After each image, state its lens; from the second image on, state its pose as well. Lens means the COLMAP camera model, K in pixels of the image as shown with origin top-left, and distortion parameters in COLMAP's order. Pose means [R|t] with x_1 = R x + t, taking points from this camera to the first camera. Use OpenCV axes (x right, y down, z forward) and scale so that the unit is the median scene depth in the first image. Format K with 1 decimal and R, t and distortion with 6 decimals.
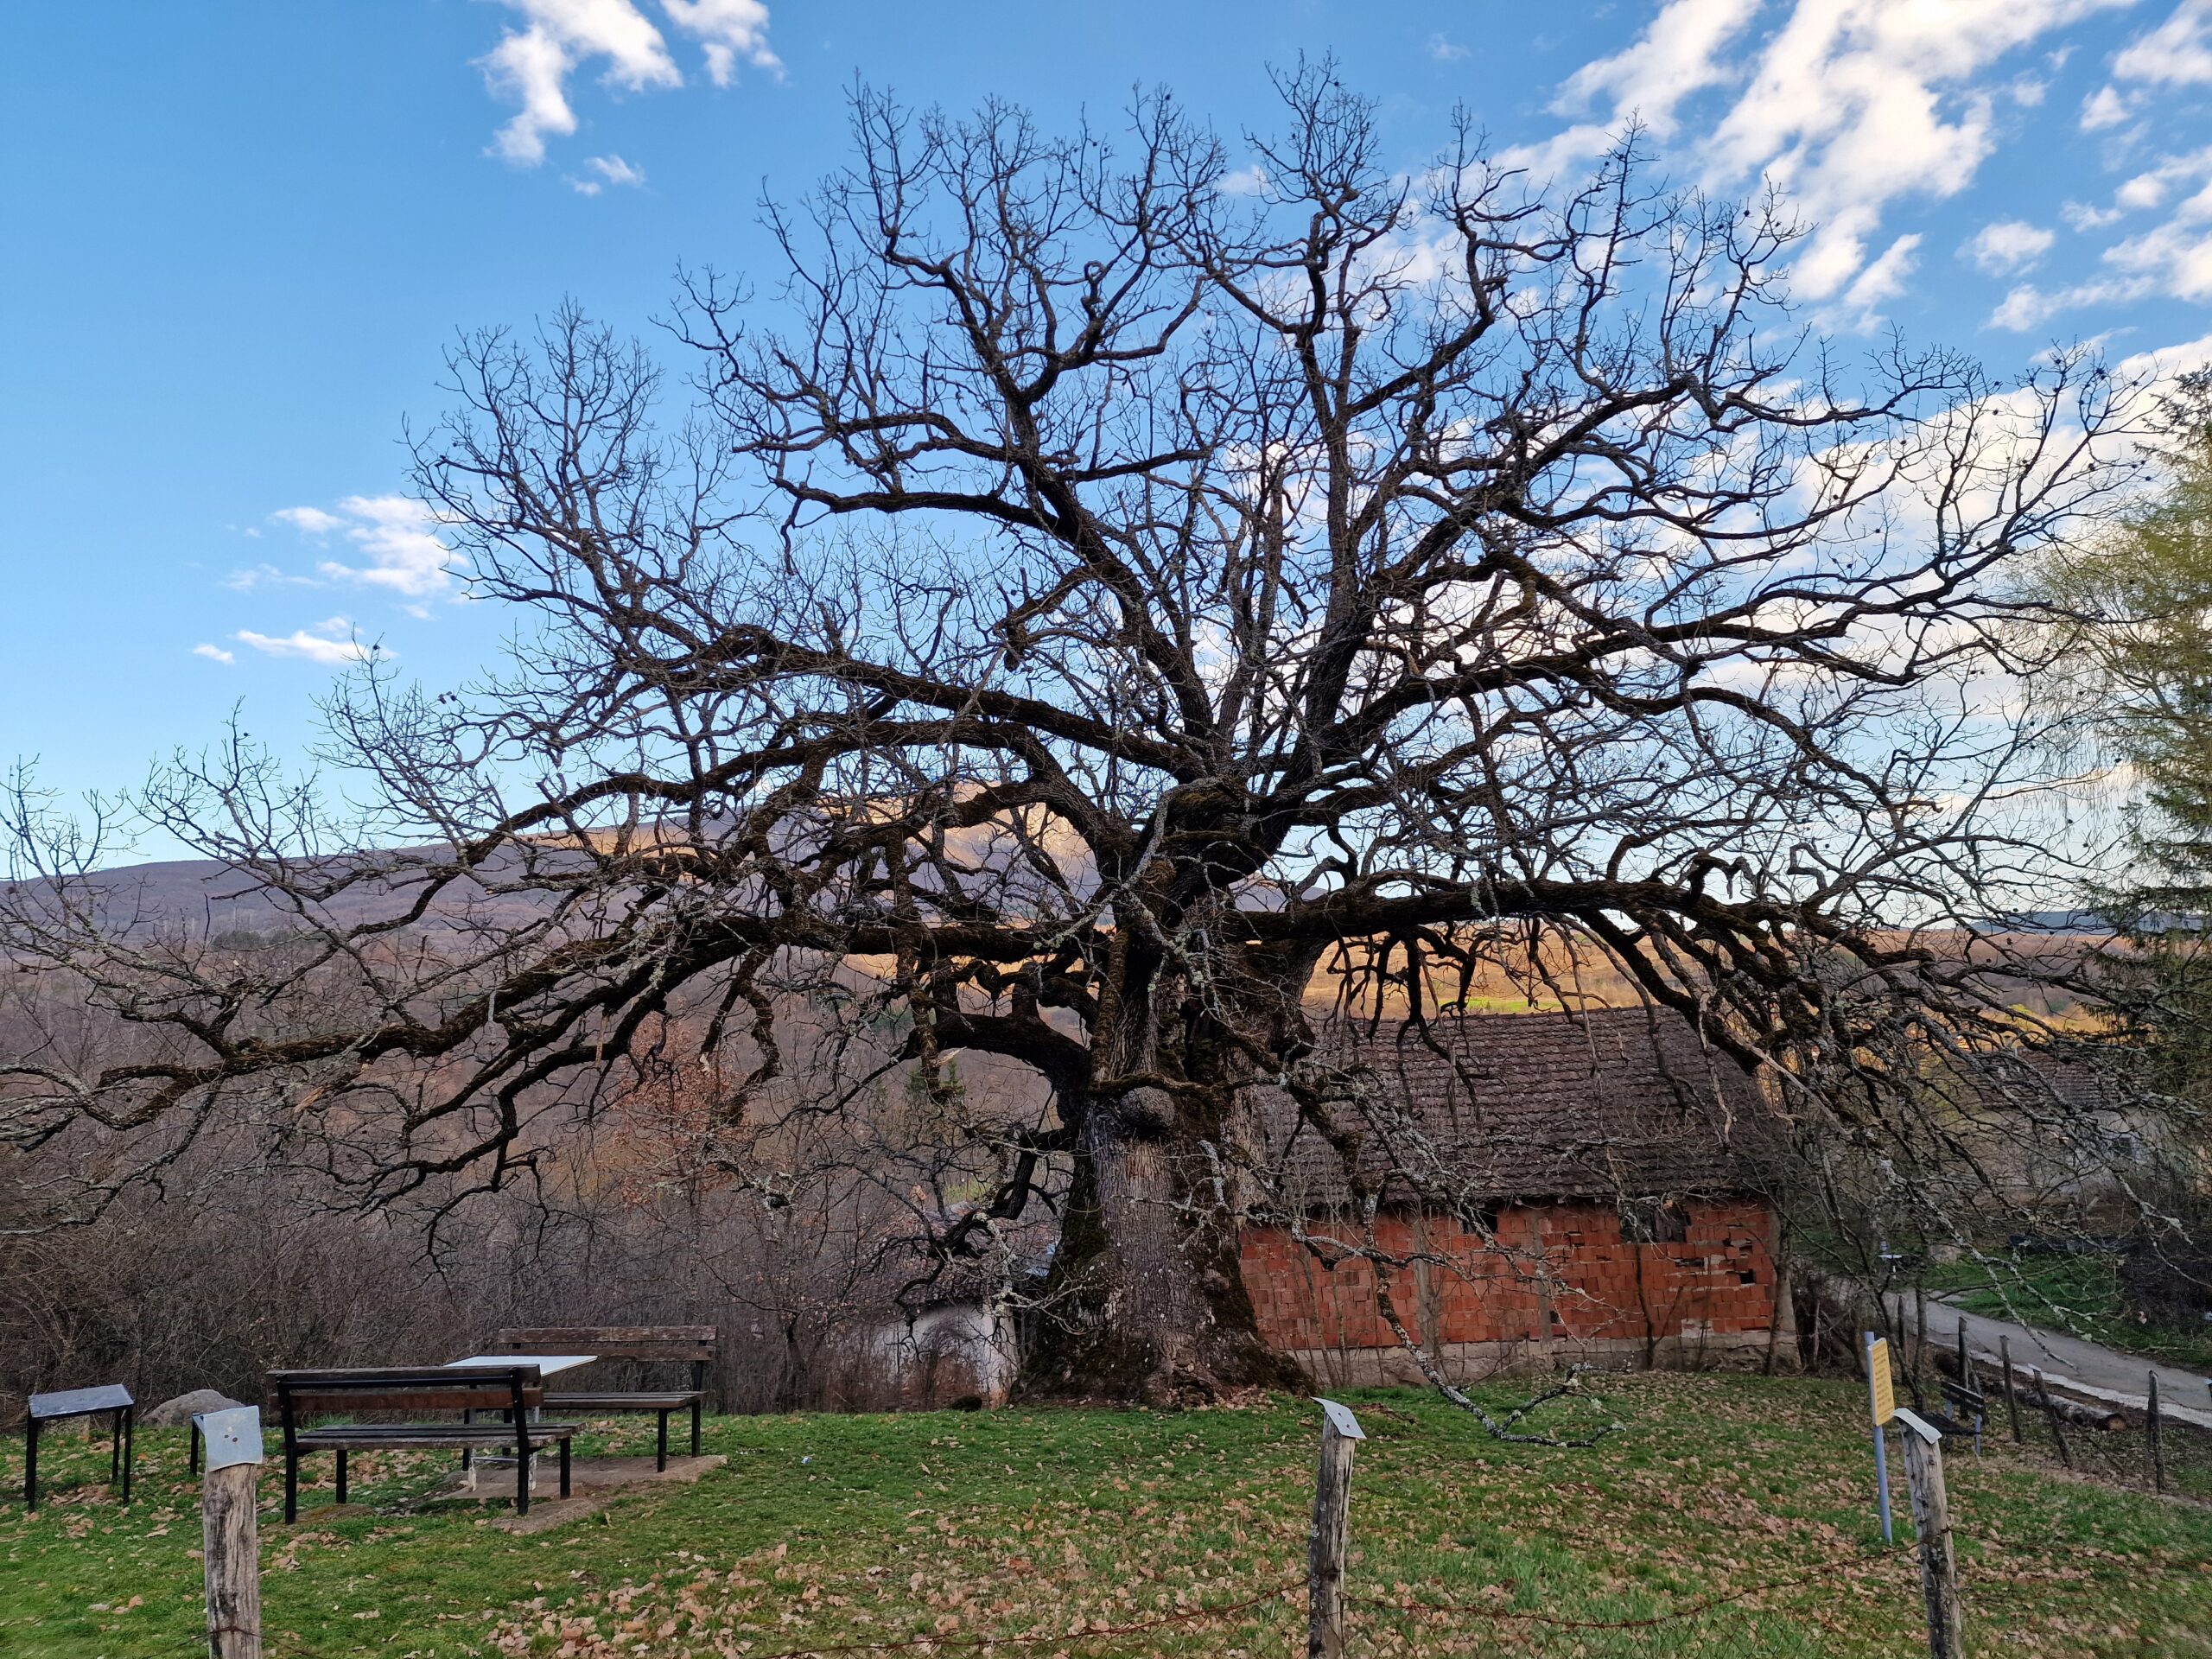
lens RADIAL K [[1487.6, 0, 1105.9], [0, 1487.6, 929.5], [0, 0, 1]] dist [-0.000958, -0.001641]
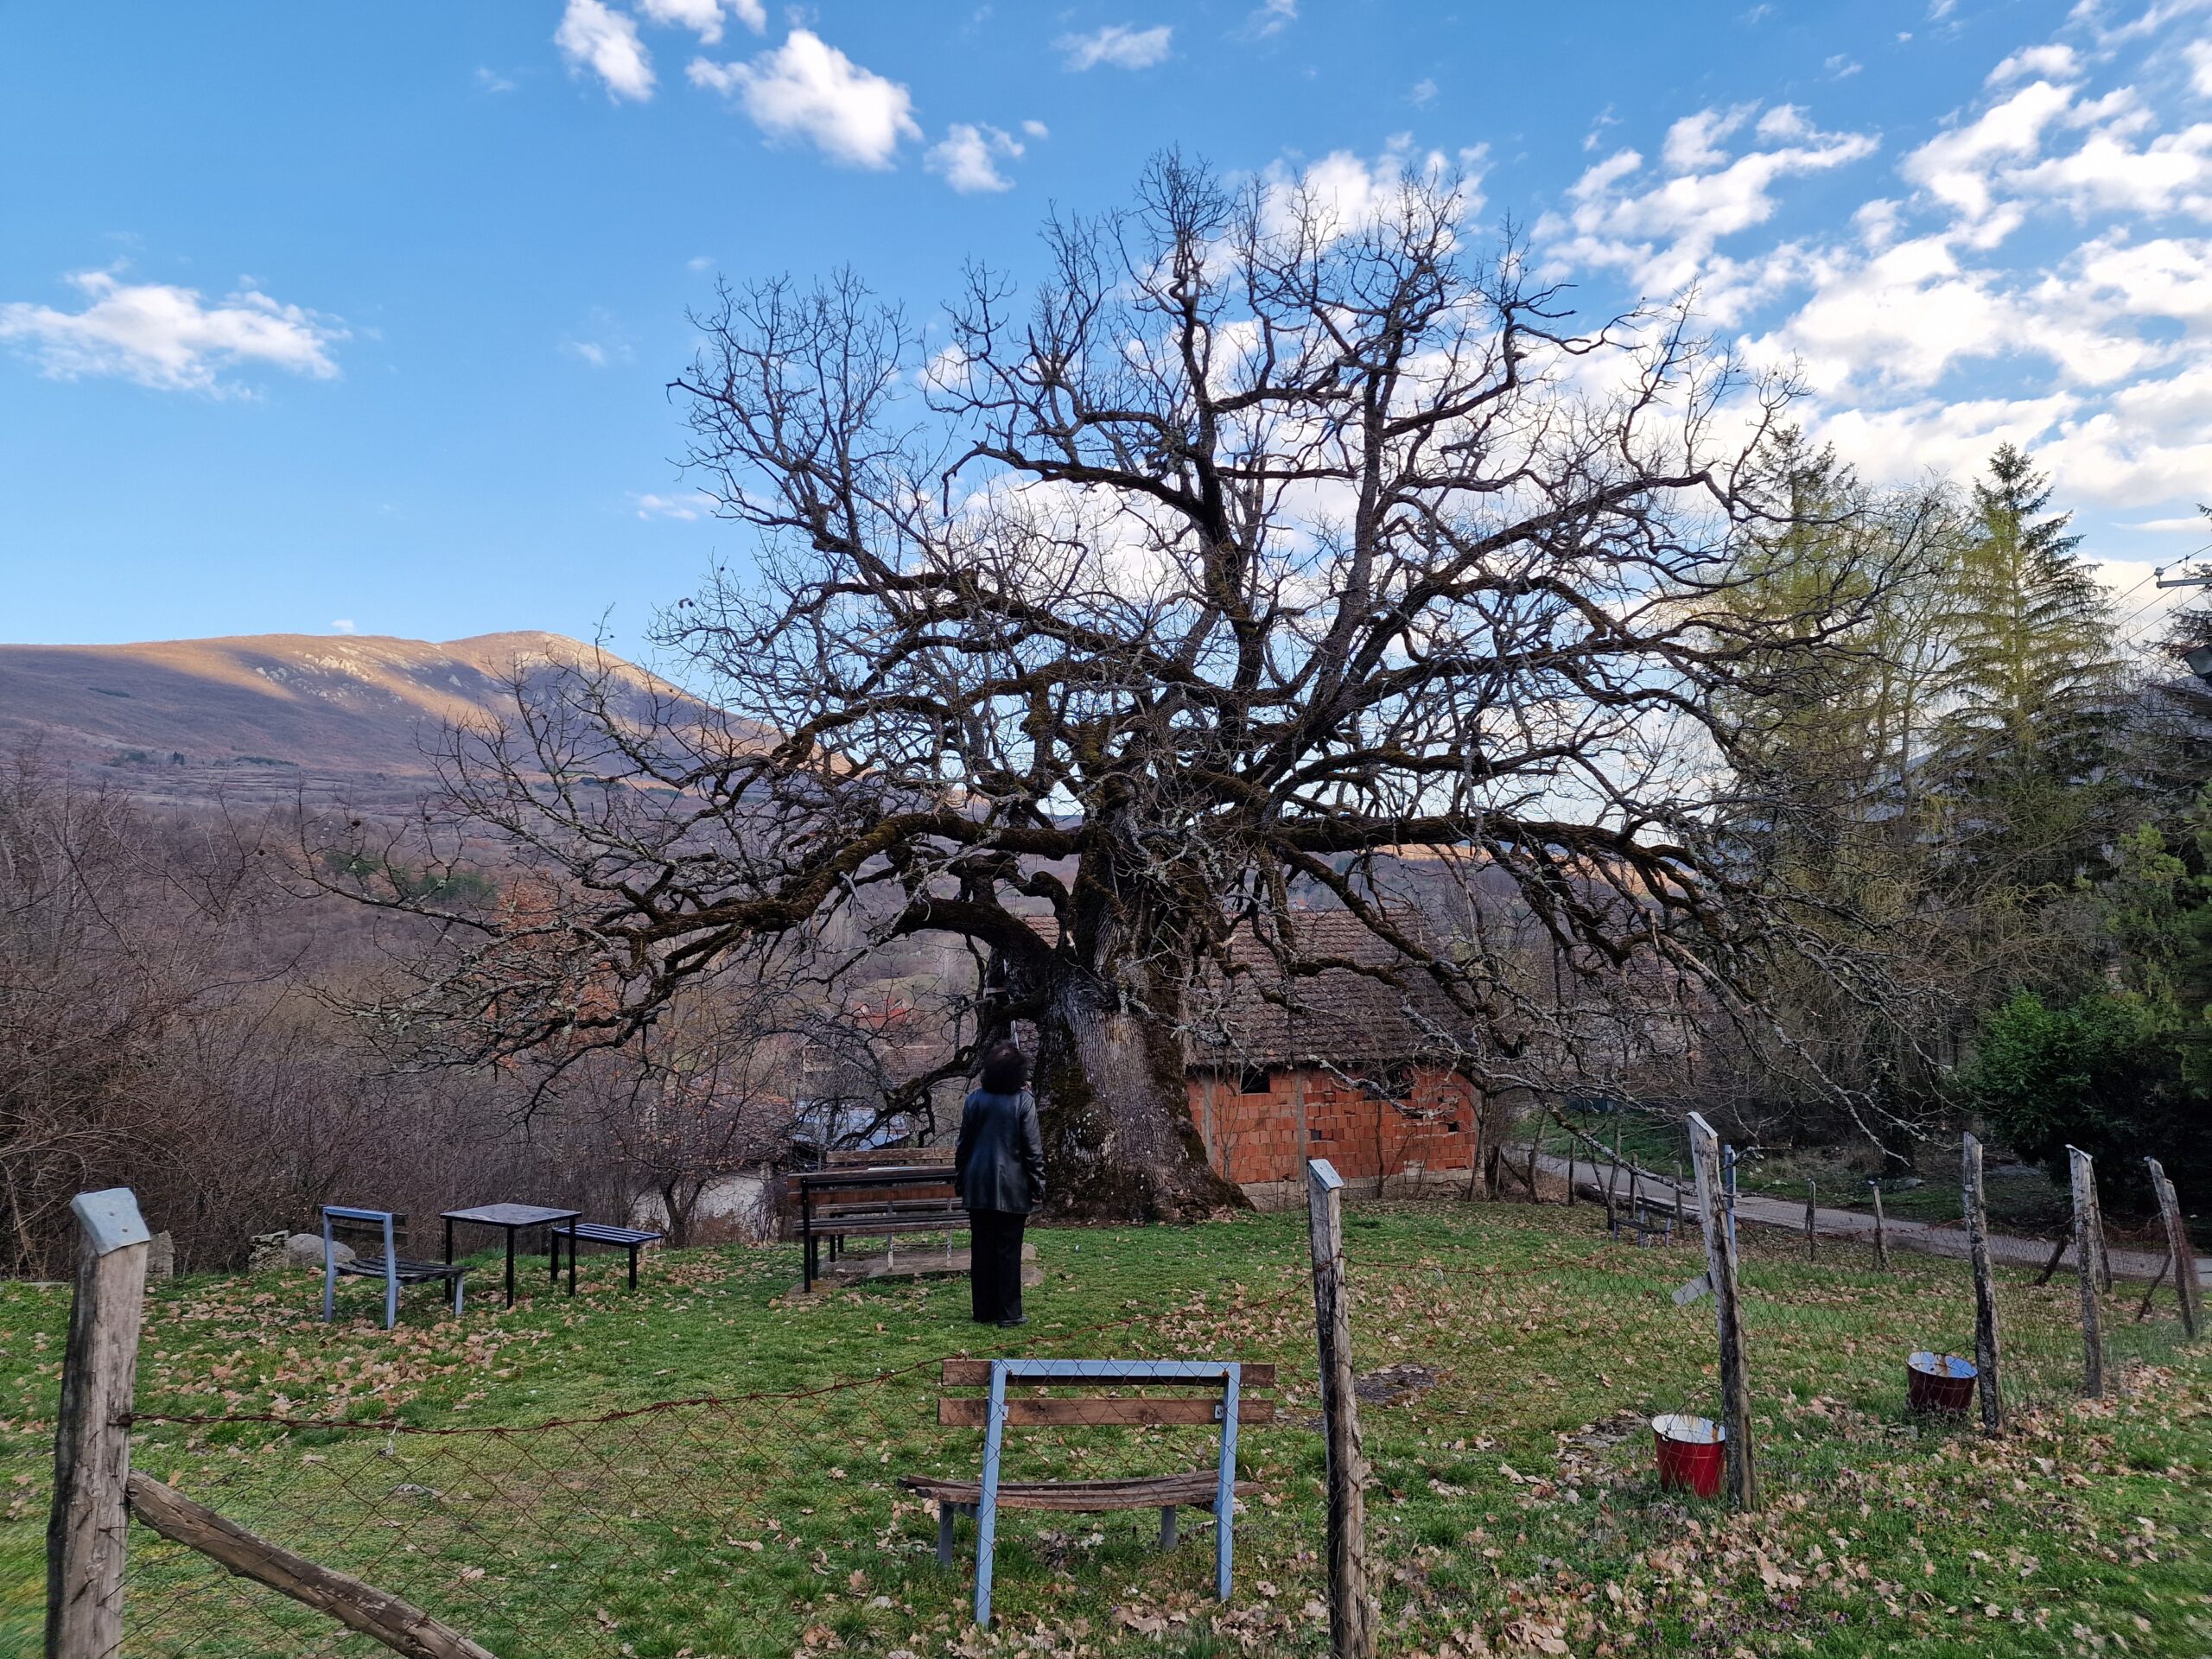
lens RADIAL K [[1487.6, 0, 1105.9], [0, 1487.6, 929.5], [0, 0, 1]] dist [-0.000958, -0.001641]
pose [[0.949839, 0.028423, 0.311445, -0.375122], [-0.052623, 0.996188, 0.069577, -0.005844], [-0.308280, -0.082476, 0.947714, -0.130677]]
